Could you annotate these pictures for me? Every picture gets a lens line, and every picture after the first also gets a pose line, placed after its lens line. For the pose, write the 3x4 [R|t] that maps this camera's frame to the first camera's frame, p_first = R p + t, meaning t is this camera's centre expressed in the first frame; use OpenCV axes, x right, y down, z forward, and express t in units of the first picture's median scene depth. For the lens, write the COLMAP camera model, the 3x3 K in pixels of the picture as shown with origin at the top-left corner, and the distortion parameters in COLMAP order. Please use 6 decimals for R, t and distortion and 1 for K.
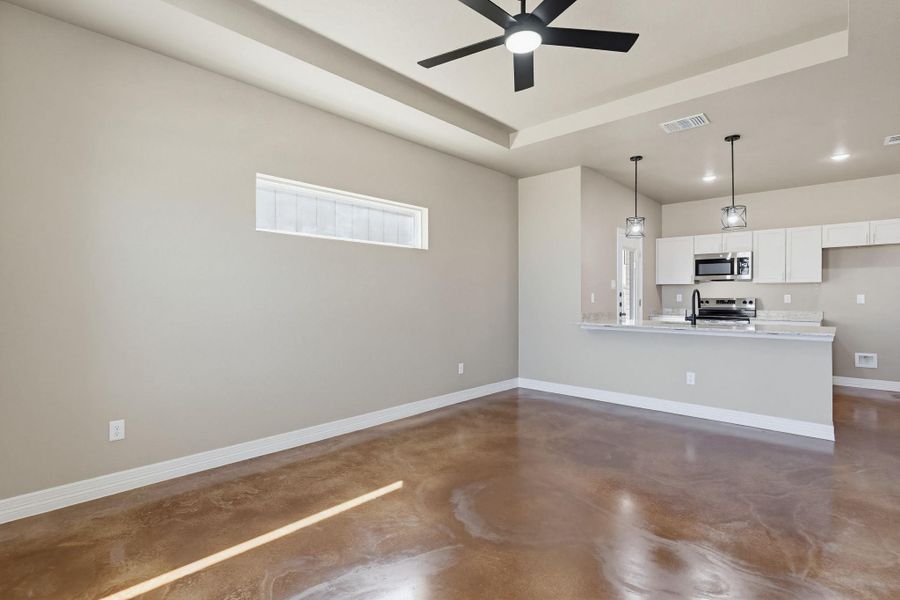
lens RADIAL K [[438.1, 0, 442.6], [0, 438.1, 302.6], [0, 0, 1]] dist [0.000295, -0.000005]
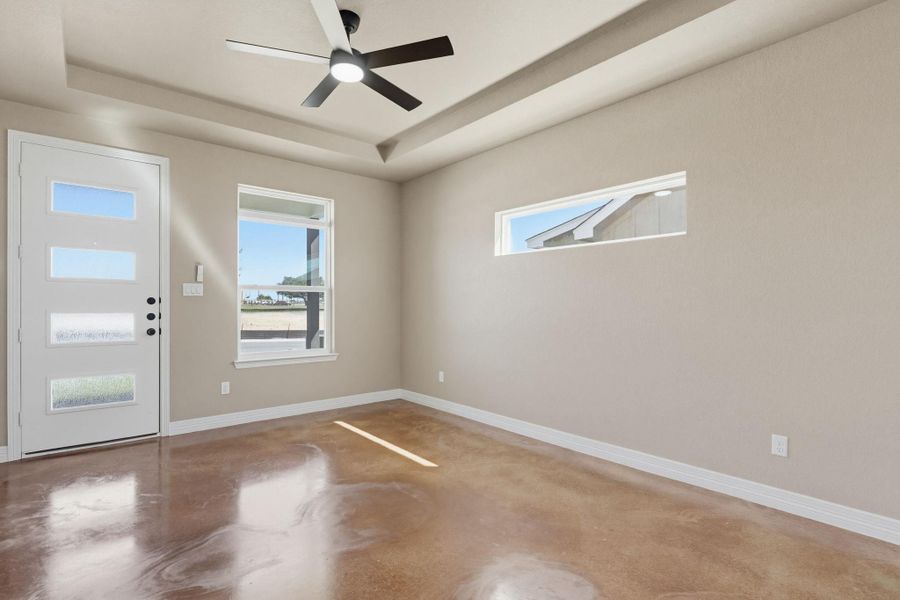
lens RADIAL K [[438.1, 0, 442.6], [0, 438.1, 302.6], [0, 0, 1]] dist [0.000295, -0.000005]
pose [[-0.120044, -0.008281, -0.992734, 0.943475], [-0.021588, 0.999751, -0.005729, -0.008516], [0.992534, 0.020743, -0.120193, 1.040061]]
